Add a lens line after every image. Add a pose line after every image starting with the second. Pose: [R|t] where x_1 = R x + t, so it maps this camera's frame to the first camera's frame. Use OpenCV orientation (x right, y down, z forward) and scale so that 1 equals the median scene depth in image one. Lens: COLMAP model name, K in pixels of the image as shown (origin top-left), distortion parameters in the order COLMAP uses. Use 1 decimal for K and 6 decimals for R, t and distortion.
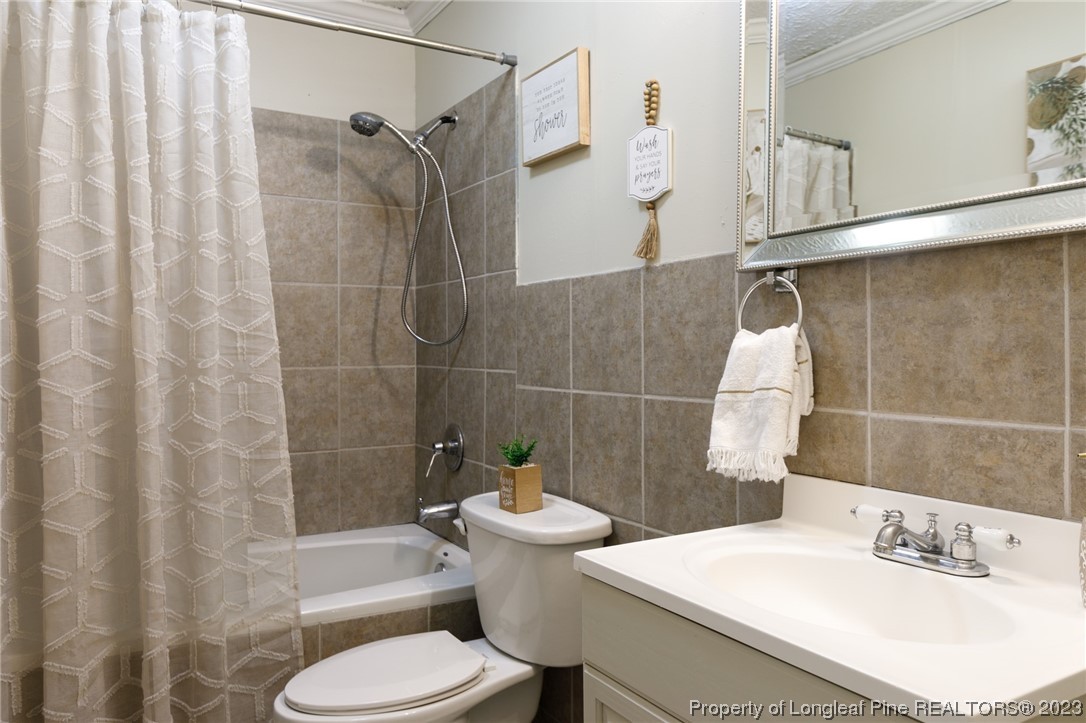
lens RADIAL K [[775.2, 0, 537.9], [0, 775.2, 356.8], [0, 0, 1]] dist [-0.000553, -0.004074]
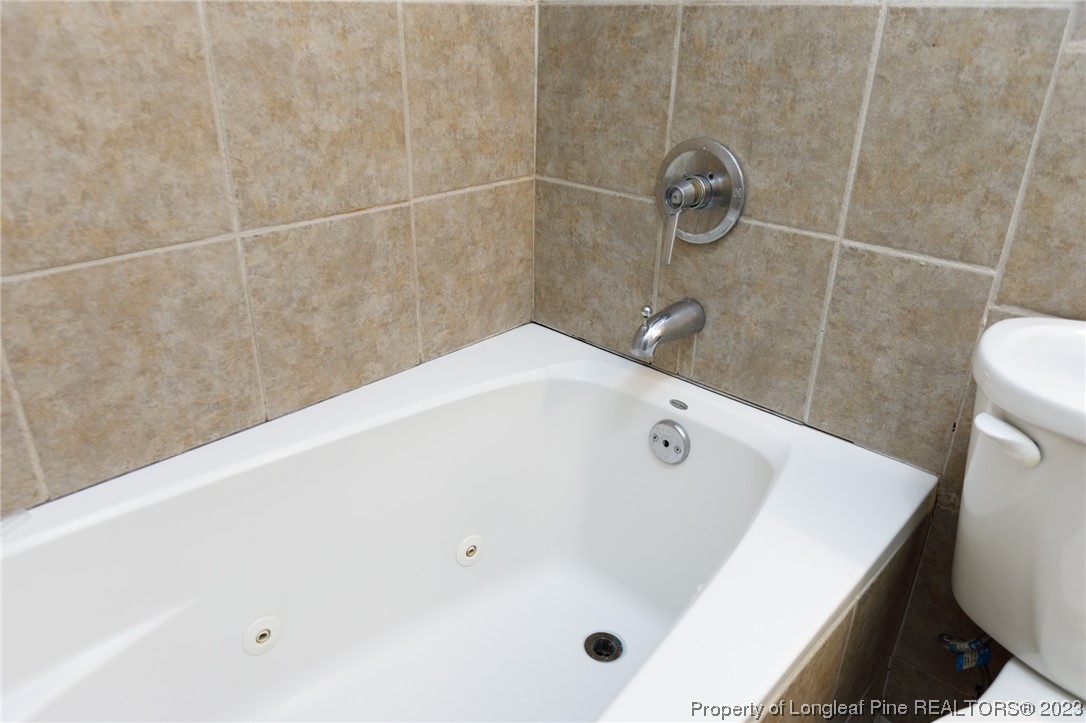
lens RADIAL K [[725.9, 0, 521.1], [0, 725.9, 350.4], [0, 0, 1]] dist [0.006579, 0.002326]
pose [[0.965054, -0.099006, 0.242628, -0.699543], [-0.008591, 0.913431, 0.406904, 0.059584], [-0.261910, -0.394769, 0.880659, 1.308797]]
